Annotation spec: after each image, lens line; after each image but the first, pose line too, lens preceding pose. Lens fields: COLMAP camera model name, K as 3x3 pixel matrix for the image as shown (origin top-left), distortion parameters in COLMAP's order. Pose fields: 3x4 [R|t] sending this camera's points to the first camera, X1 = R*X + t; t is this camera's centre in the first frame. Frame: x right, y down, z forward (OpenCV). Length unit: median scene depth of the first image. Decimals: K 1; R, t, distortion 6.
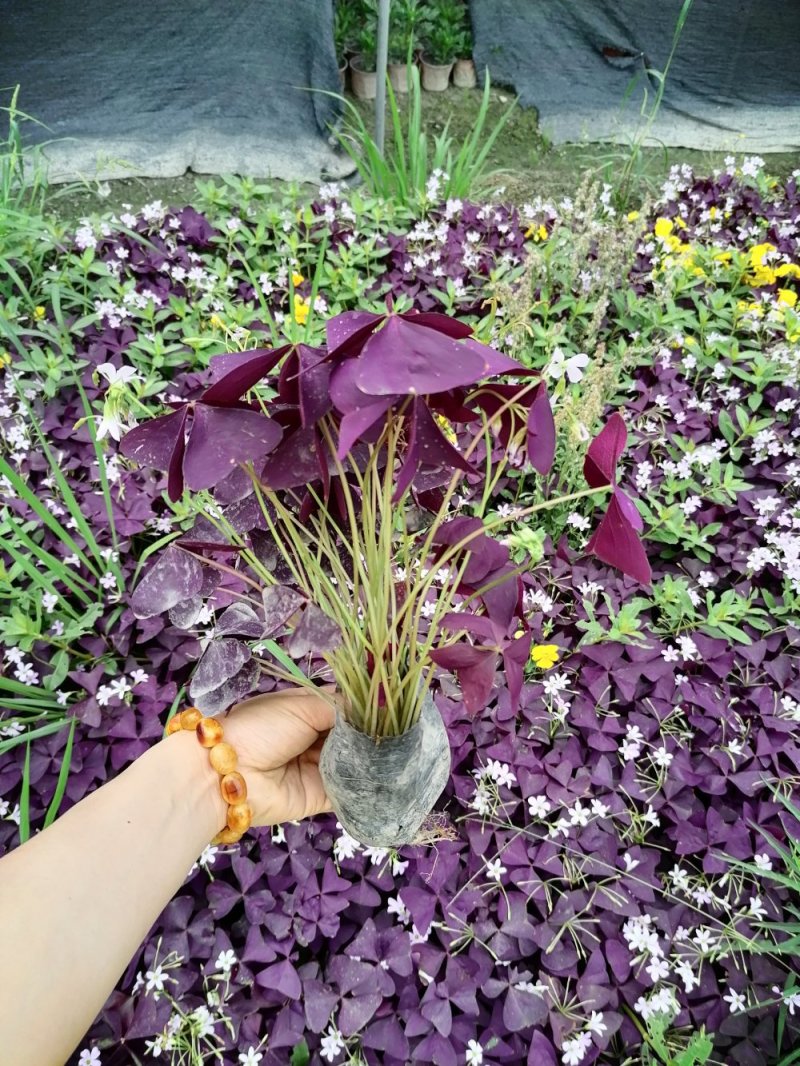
lens RADIAL K [[779.3, 0, 404.7], [0, 779.3, 529.2], [0, 0, 1]] dist [0.084480, -0.104364]
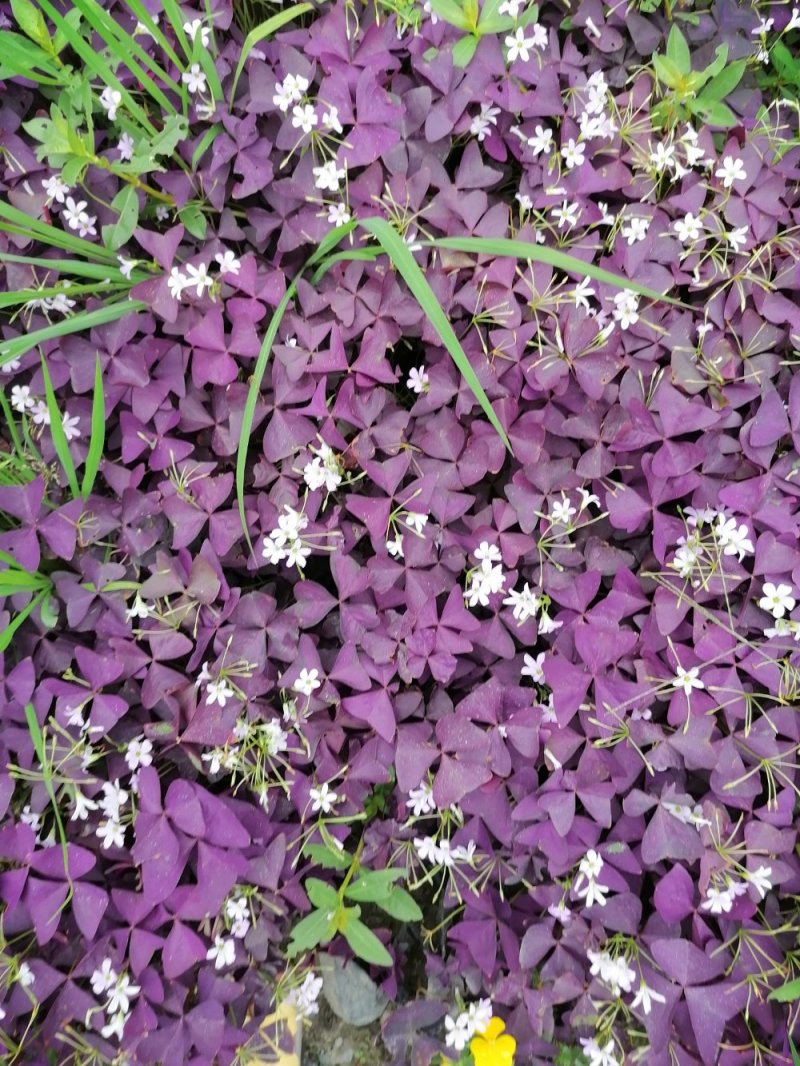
lens RADIAL K [[779.3, 0, 404.7], [0, 779.3, 529.2], [0, 0, 1]] dist [0.084480, -0.104364]
pose [[0.965124, 0.238190, -0.108631, -0.071122], [-0.136803, 0.812657, 0.566457, -0.029479], [0.223204, -0.531840, 0.816900, 0.394026]]
